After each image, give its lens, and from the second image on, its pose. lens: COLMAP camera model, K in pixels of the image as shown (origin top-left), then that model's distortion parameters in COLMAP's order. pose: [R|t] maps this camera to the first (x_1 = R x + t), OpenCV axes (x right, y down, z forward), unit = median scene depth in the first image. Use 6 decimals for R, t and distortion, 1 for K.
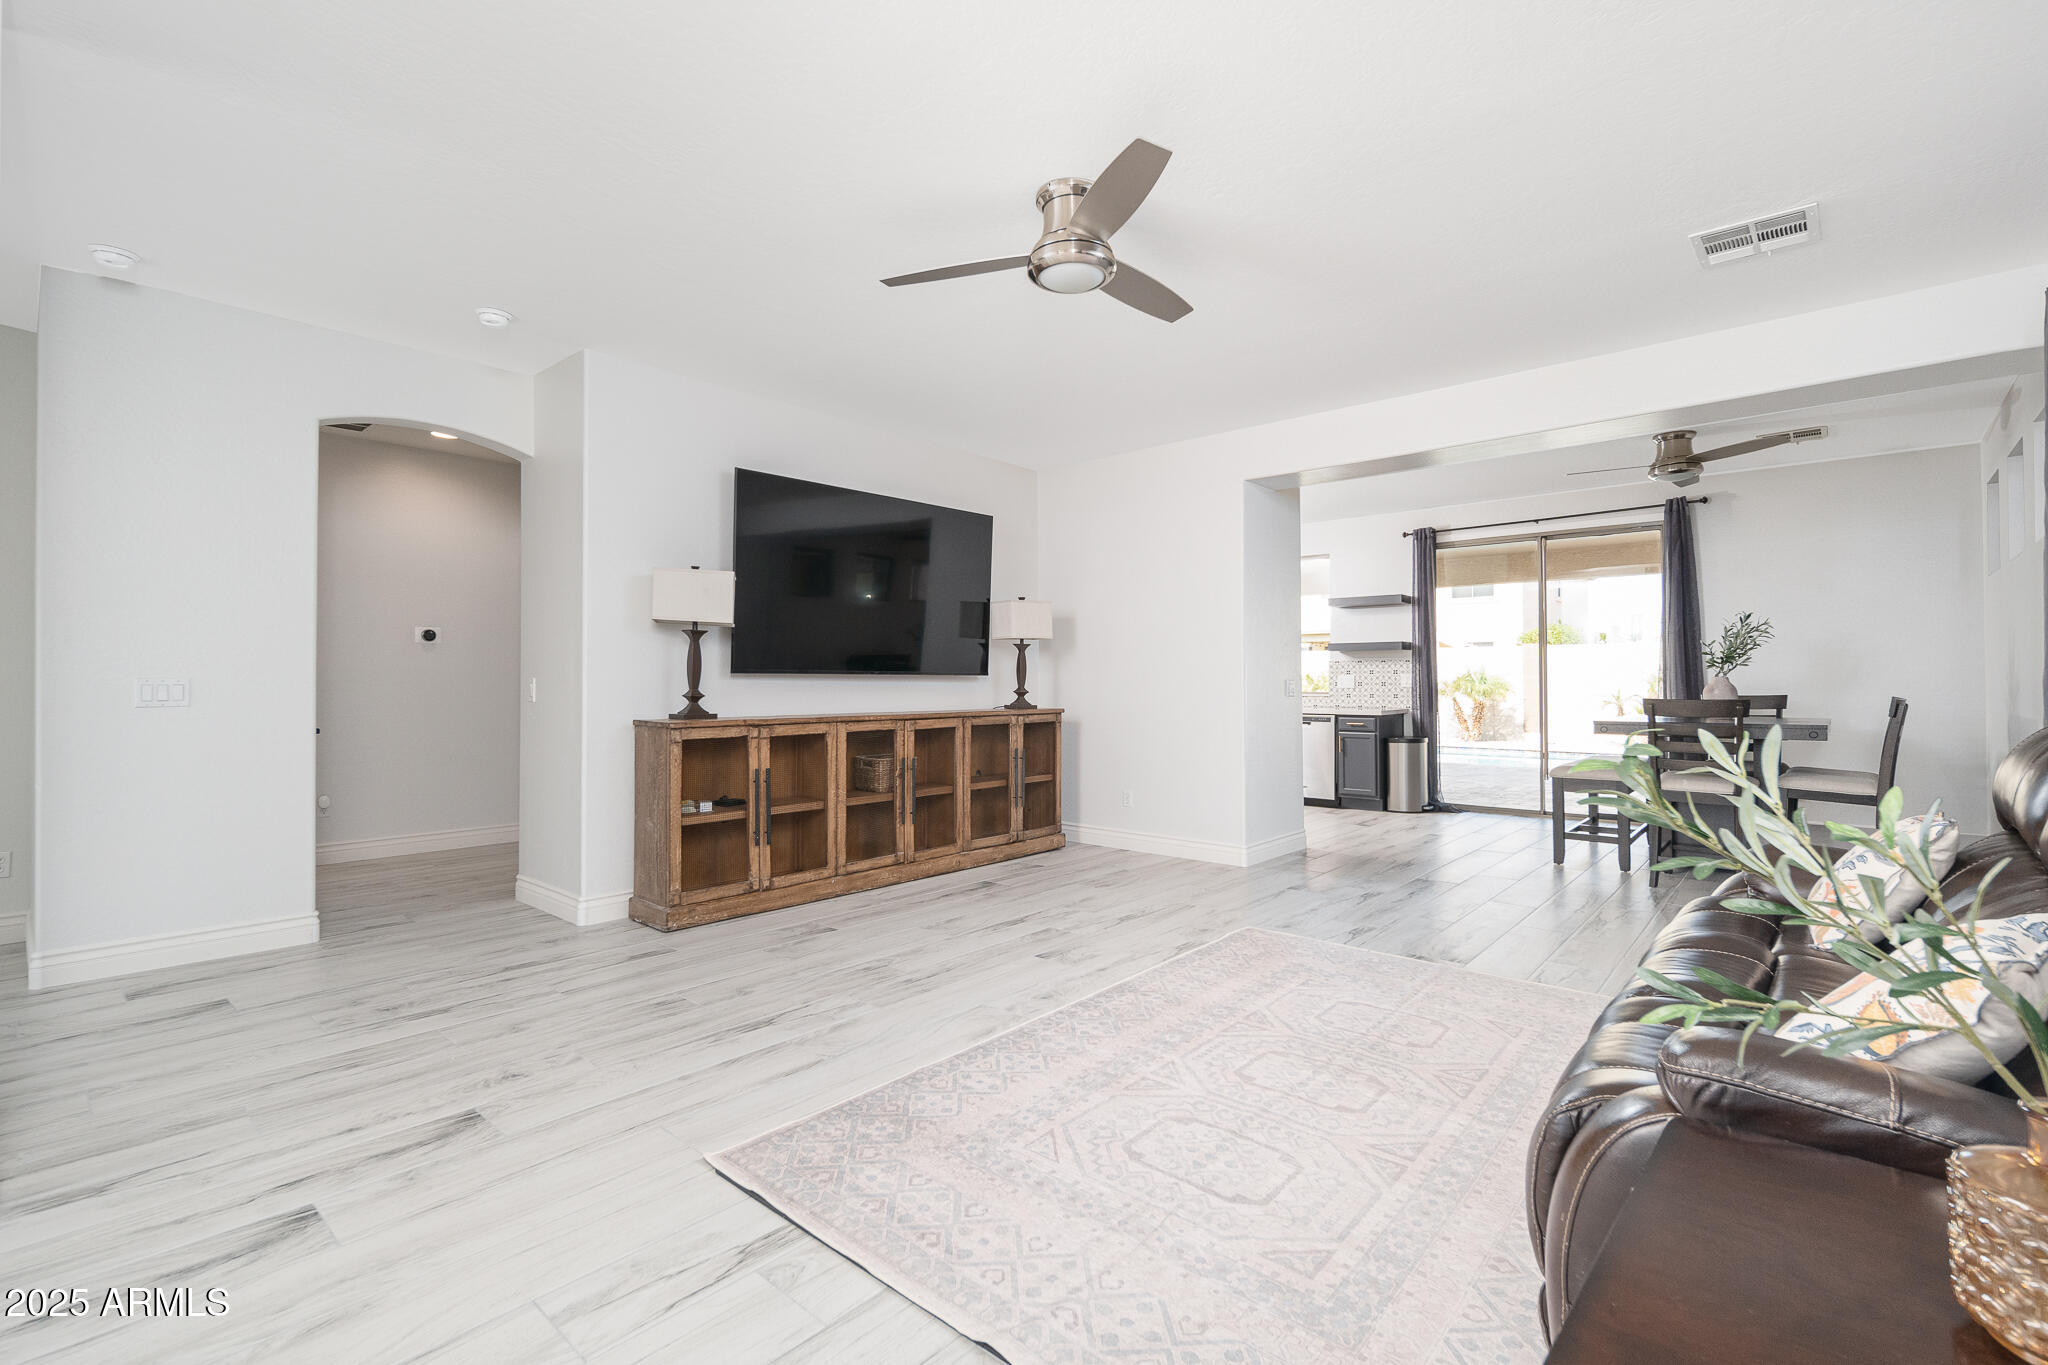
lens RADIAL K [[909.0, 0, 1051.3], [0, 909.0, 694.7], [0, 0, 1]] dist [0.002980, -0.000263]
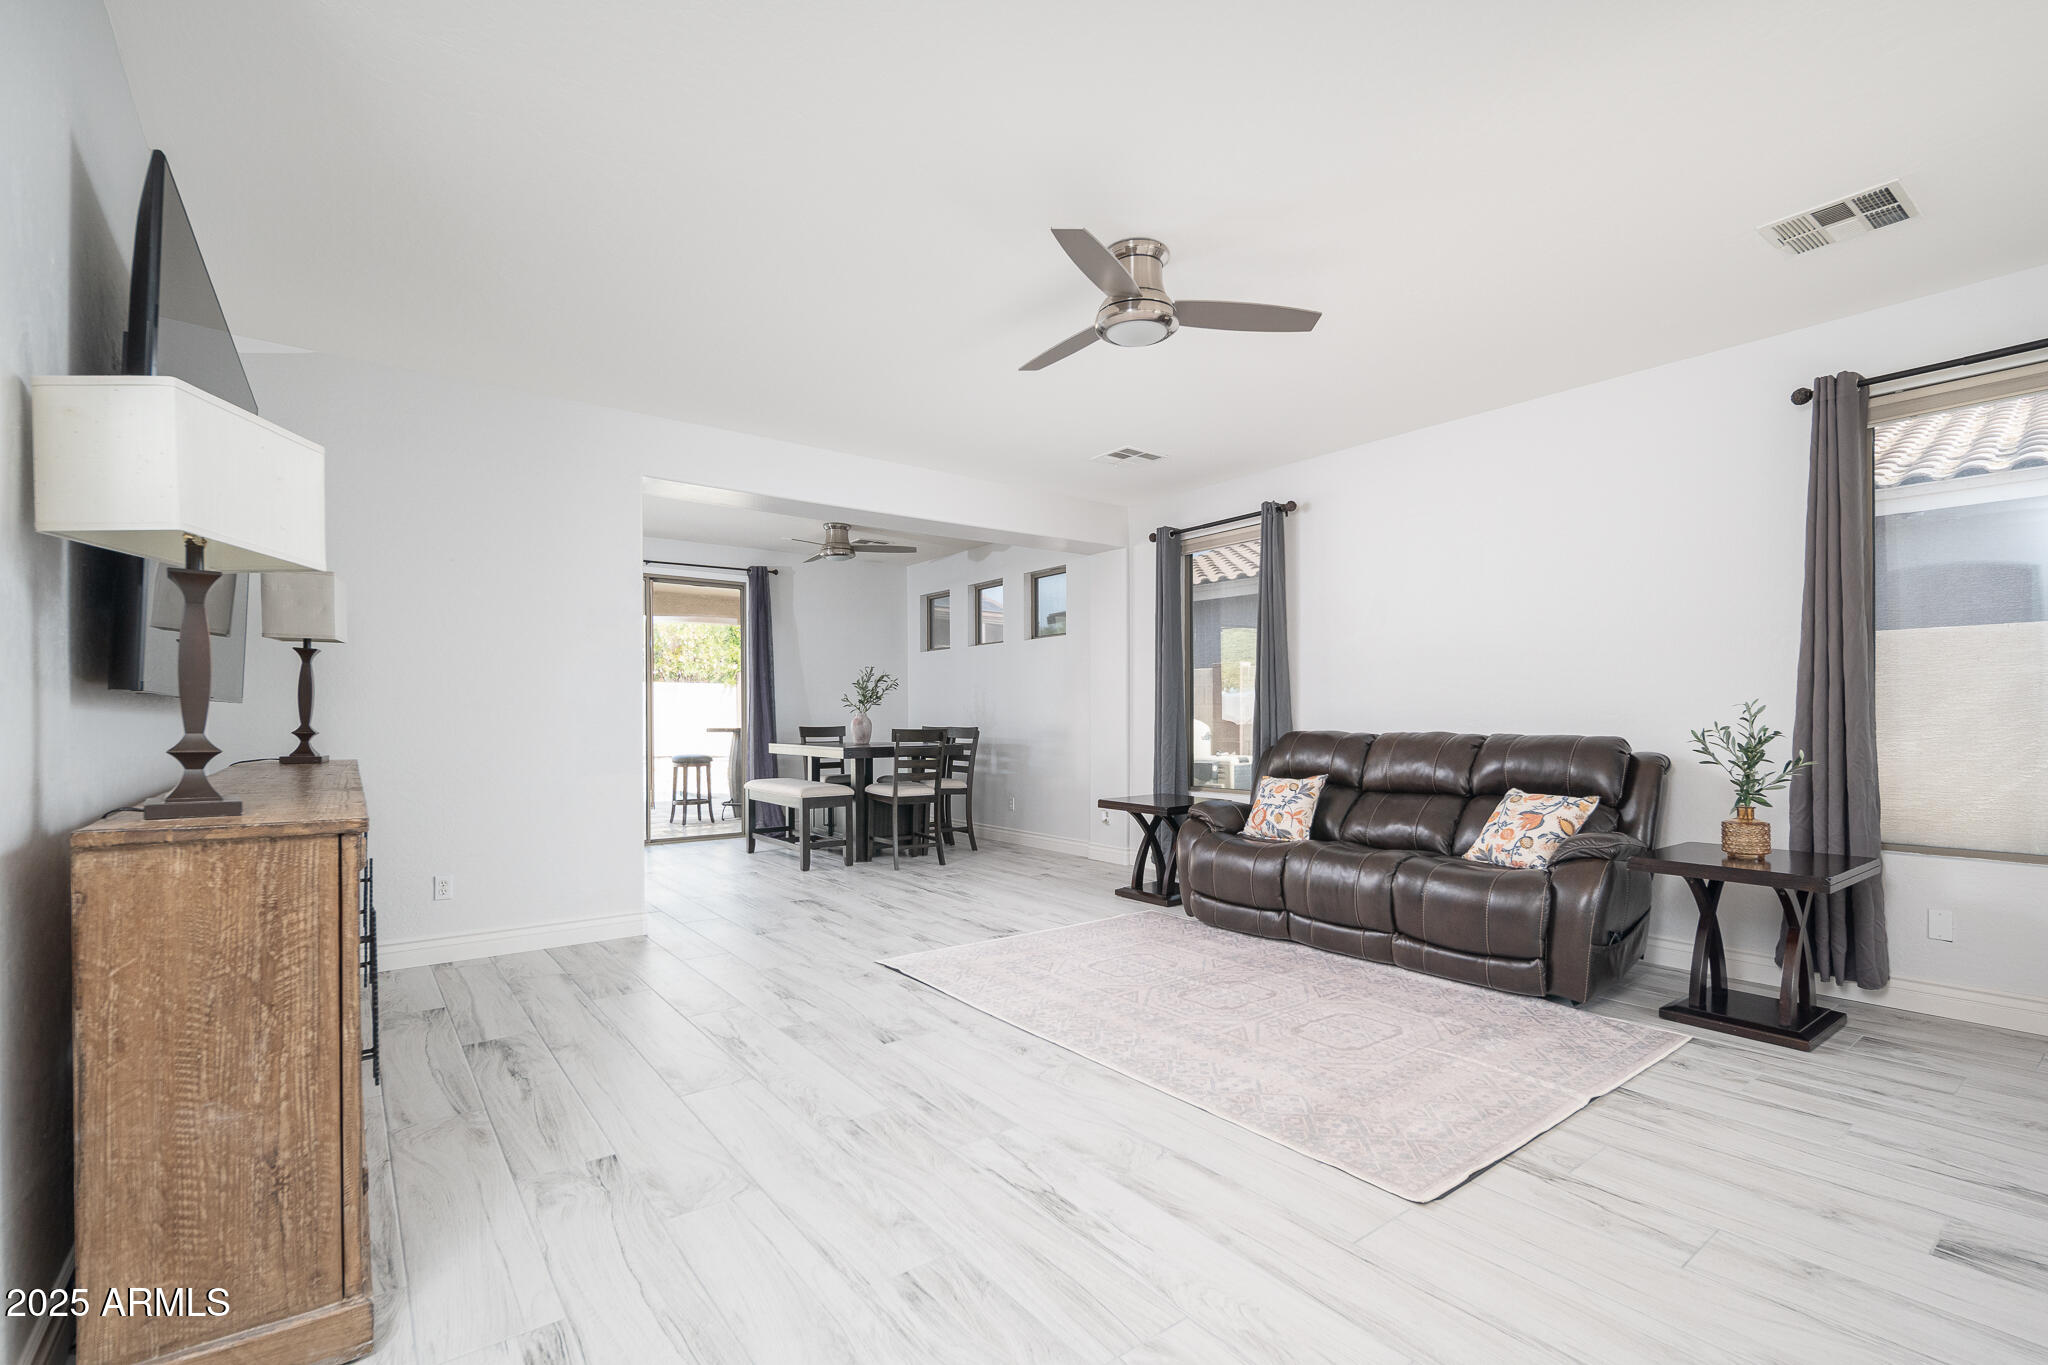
lens RADIAL K [[929.0, 0, 1032.4], [0, 929.0, 733.5], [0, 0, 1]] dist [0.000853, -0.000577]
pose [[0.194840, -0.017199, 0.980684, -0.961312], [0.014773, 0.999784, 0.014599, -0.008349], [-0.980724, 0.011643, 0.195052, 0.815780]]
